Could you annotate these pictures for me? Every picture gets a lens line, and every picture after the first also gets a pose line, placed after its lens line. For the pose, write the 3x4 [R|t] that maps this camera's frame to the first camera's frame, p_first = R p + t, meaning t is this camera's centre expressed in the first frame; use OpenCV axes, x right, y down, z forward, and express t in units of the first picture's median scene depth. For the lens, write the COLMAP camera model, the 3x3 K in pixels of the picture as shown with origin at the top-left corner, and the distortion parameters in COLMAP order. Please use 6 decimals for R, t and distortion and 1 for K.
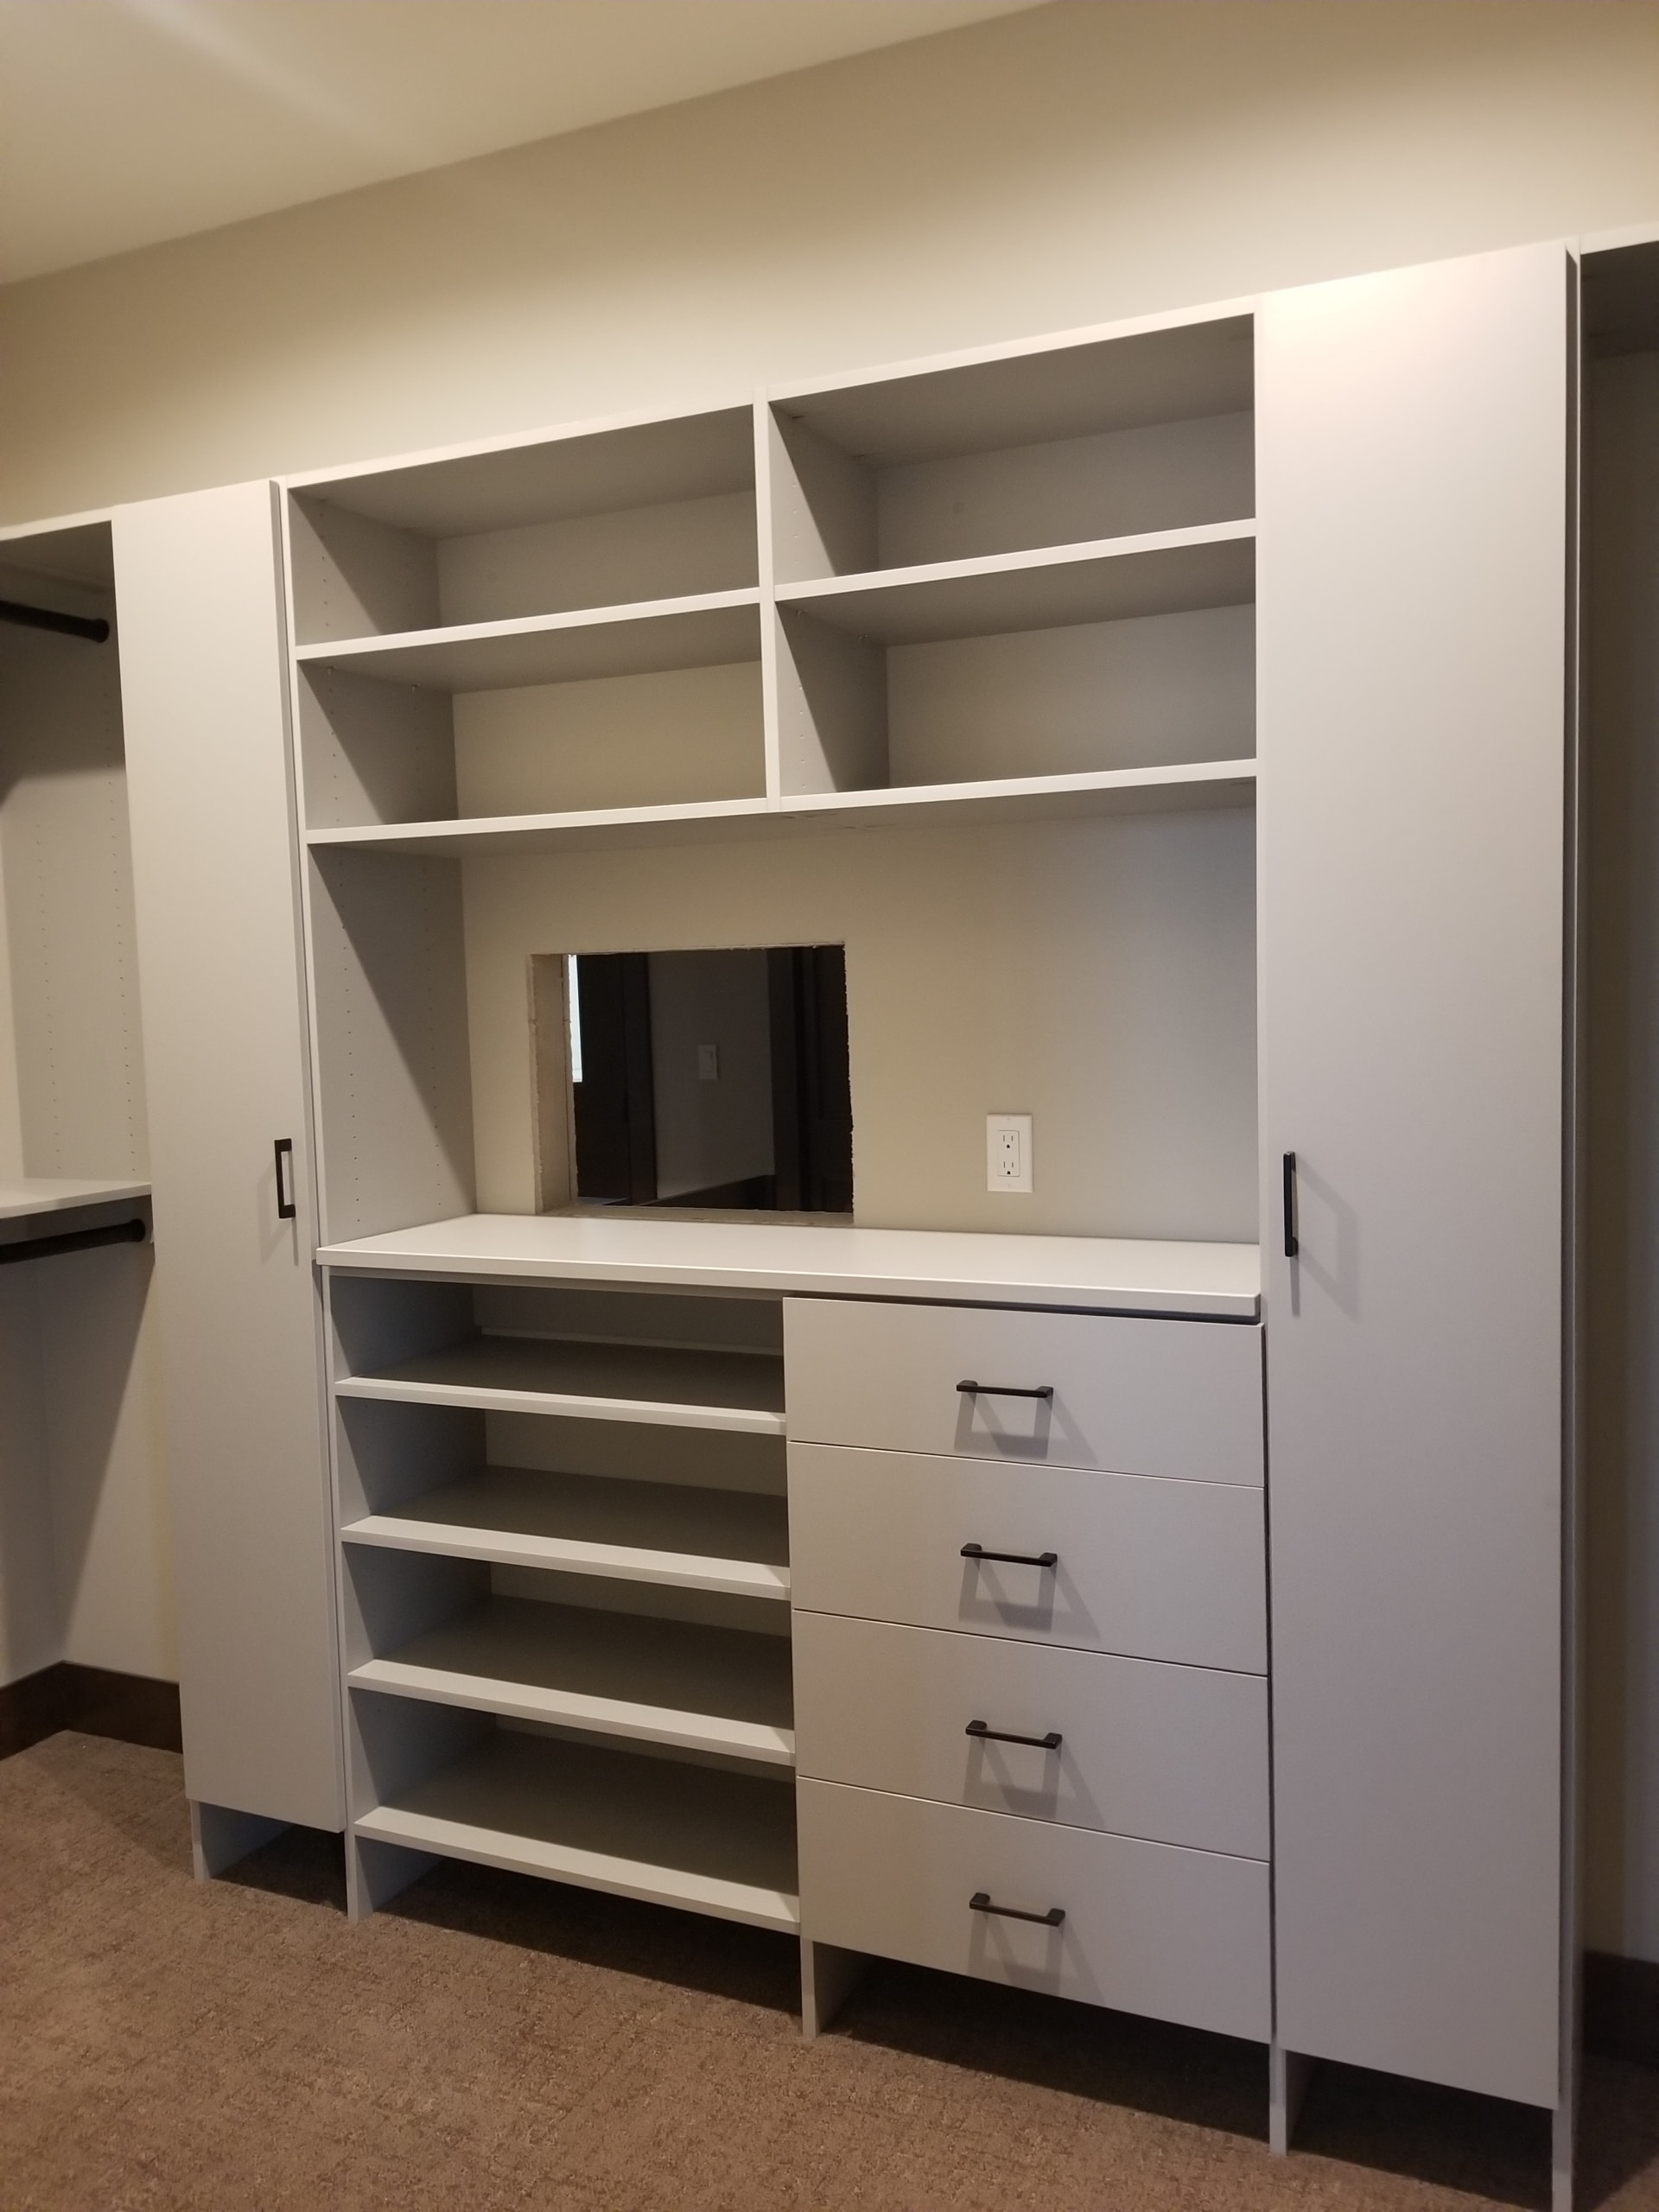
lens RADIAL K [[1721.6, 0, 829.5], [0, 1721.6, 1106.0], [0, 0, 1]] dist [-0.001031, -0.005348]
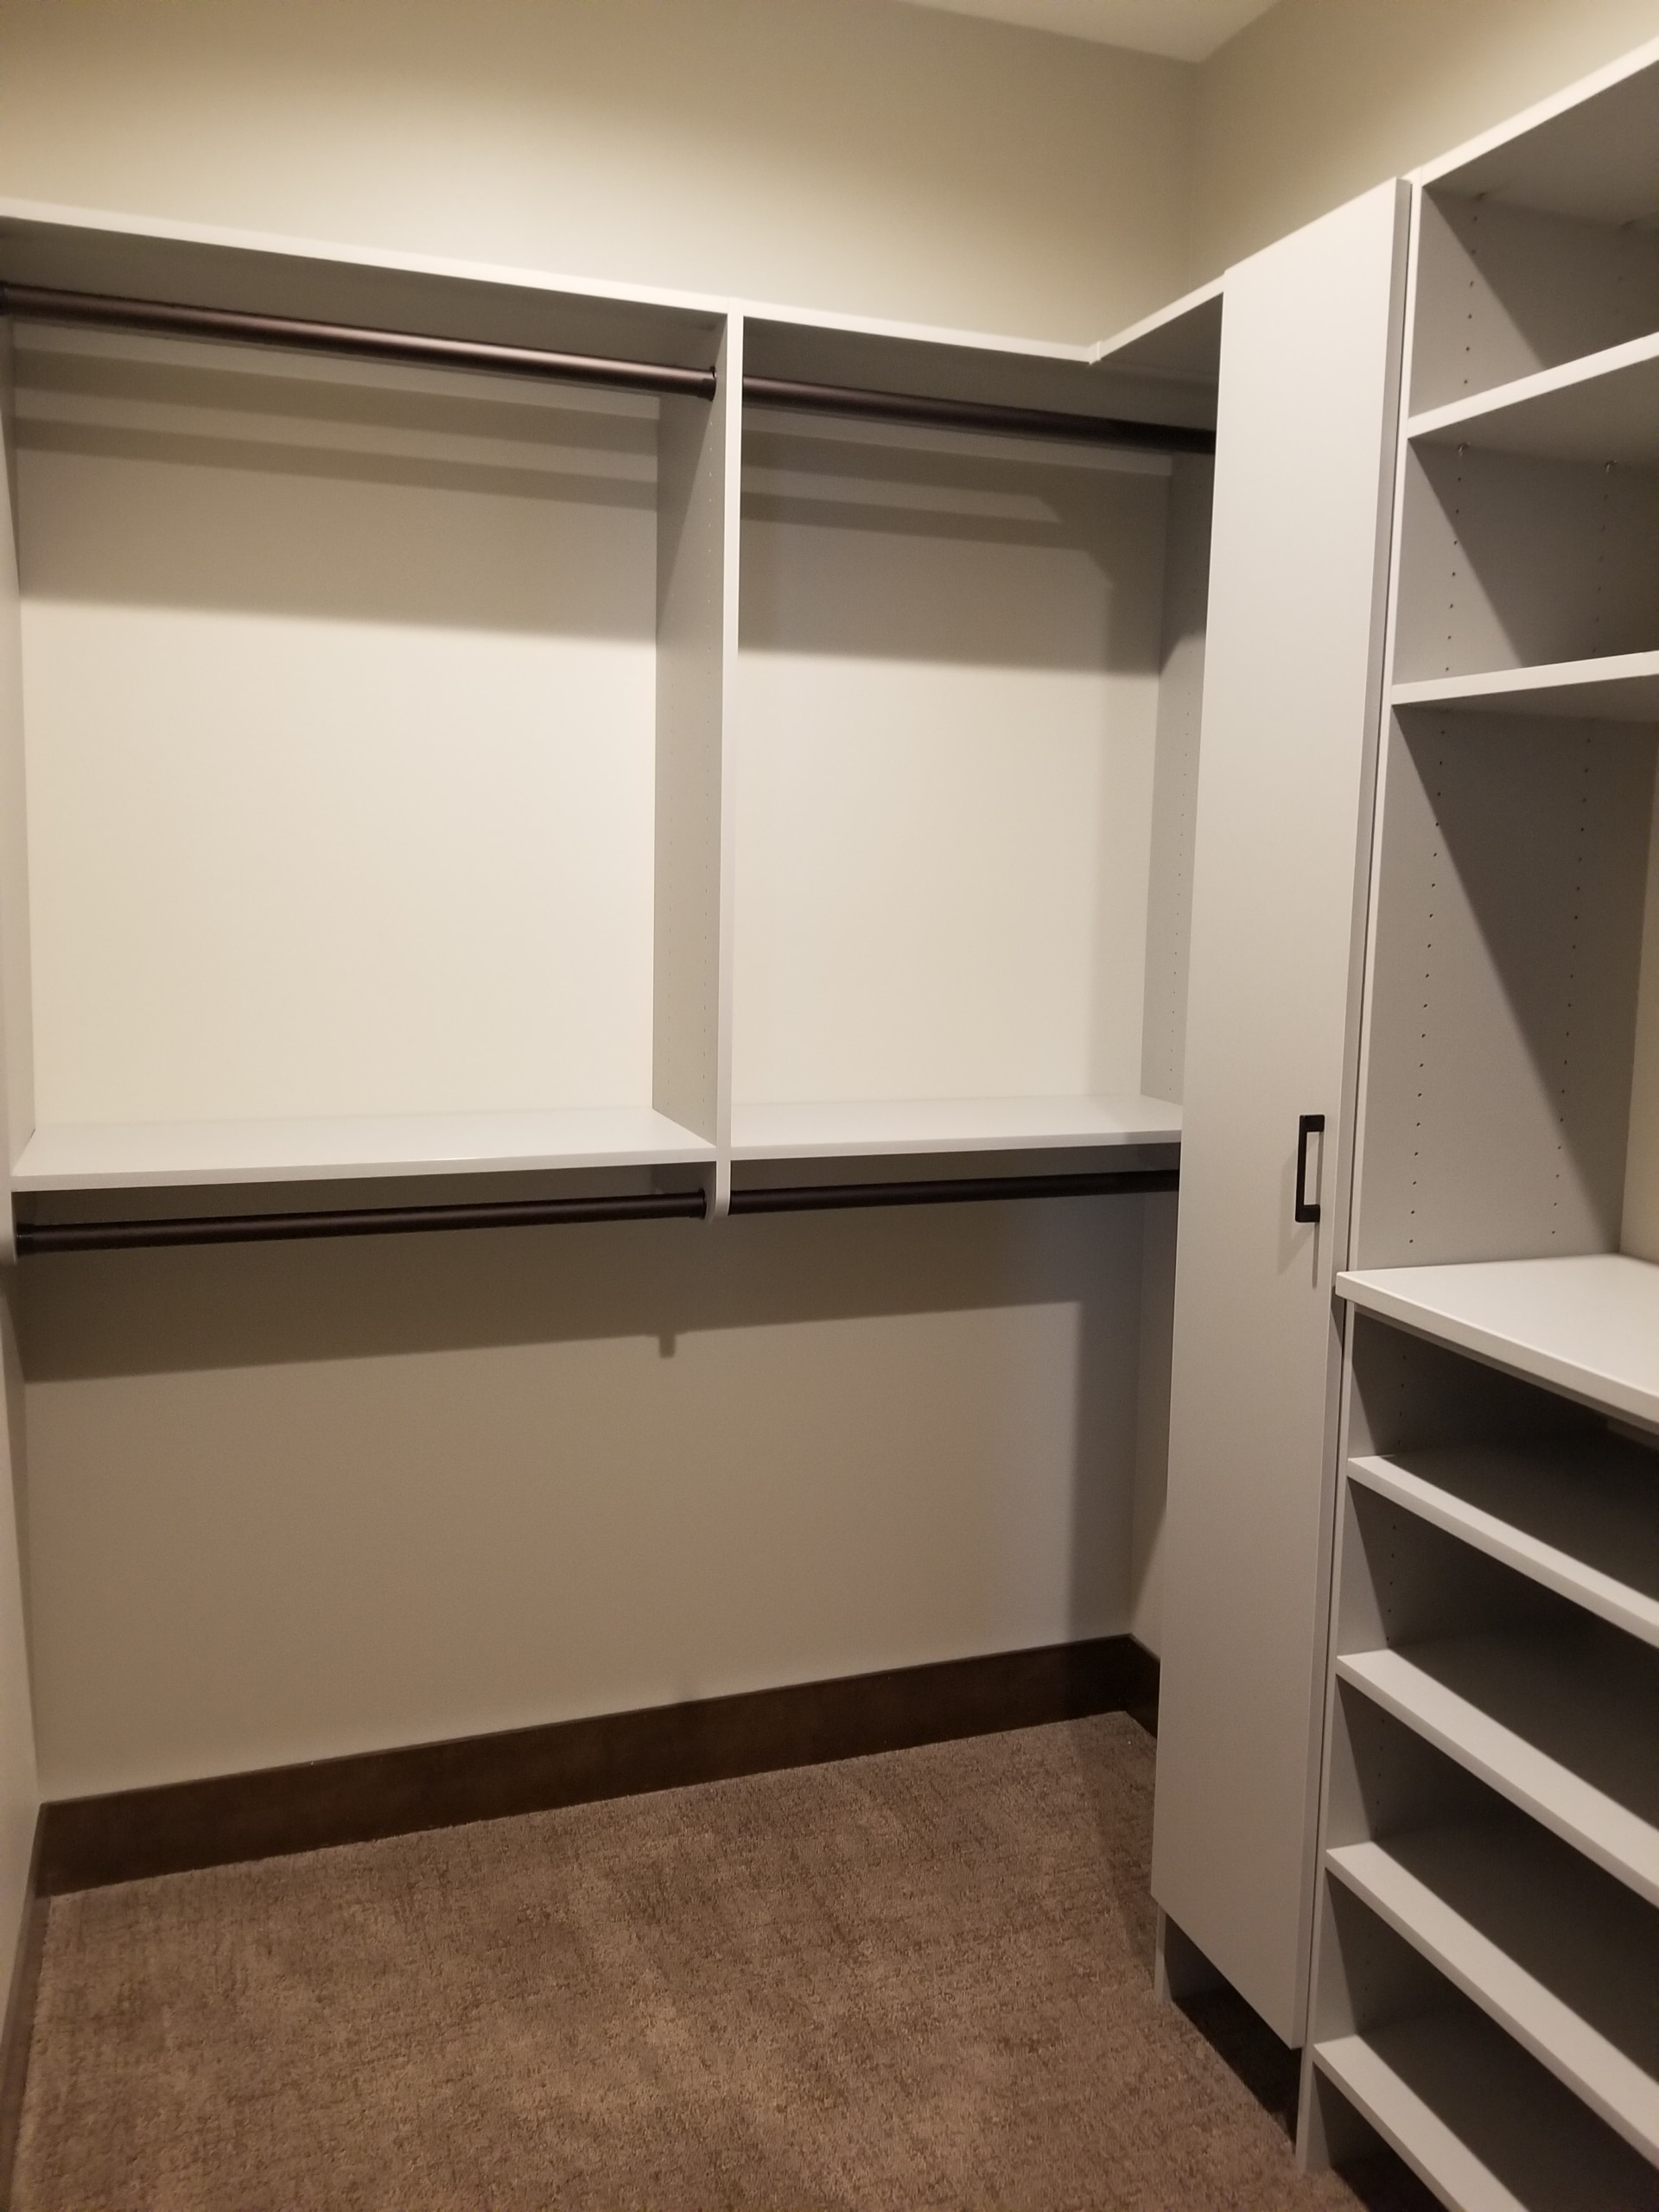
lens RADIAL K [[1690.9, 0, 833.1], [0, 1690.9, 1067.5], [0, 0, 1]] dist [0.041959, -0.062011]
pose [[0.709892, 0.118941, -0.694195, 0.033950], [-0.086929, 0.992898, 0.081226, -0.040816], [0.698925, 0.002684, 0.715190, 0.338395]]
